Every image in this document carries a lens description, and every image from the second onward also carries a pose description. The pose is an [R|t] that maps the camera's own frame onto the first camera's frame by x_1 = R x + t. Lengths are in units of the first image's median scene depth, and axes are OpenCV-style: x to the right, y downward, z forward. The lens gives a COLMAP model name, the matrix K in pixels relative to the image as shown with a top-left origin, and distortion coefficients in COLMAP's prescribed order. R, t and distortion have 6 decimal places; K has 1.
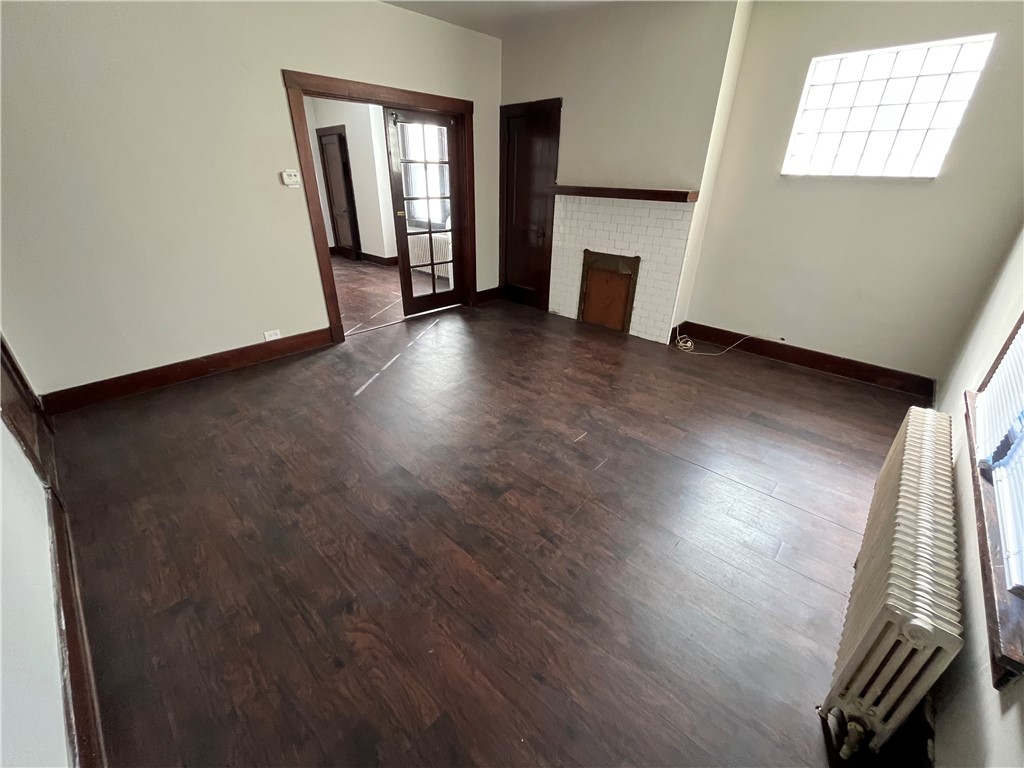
lens RADIAL K [[415.8, 0, 512.0], [0, 415.8, 384.0], [0, 0, 1]] dist [-0.001969, -0.000533]
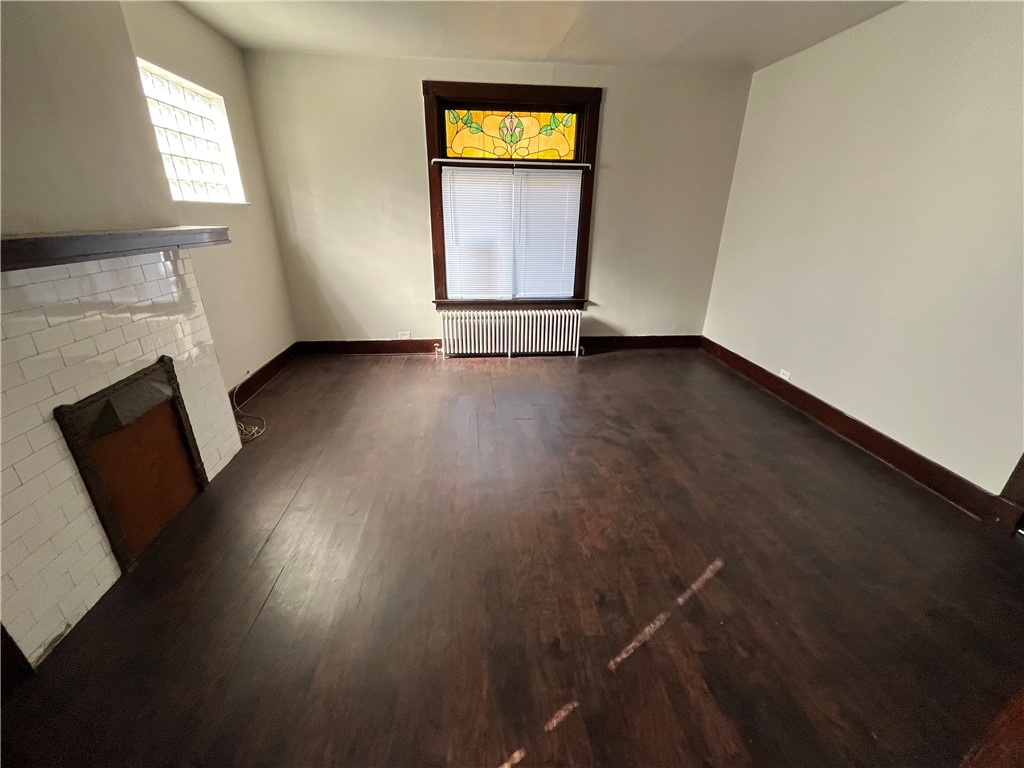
lens RADIAL K [[415.8, 0, 512.0], [0, 415.8, 384.0], [0, 0, 1]] dist [-0.001969, -0.000533]
pose [[-0.749245, -0.277051, 0.601560, -0.431782], [0.273467, 0.697838, 0.661996, -0.640093], [-0.603198, 0.660504, -0.447087, 1.260440]]
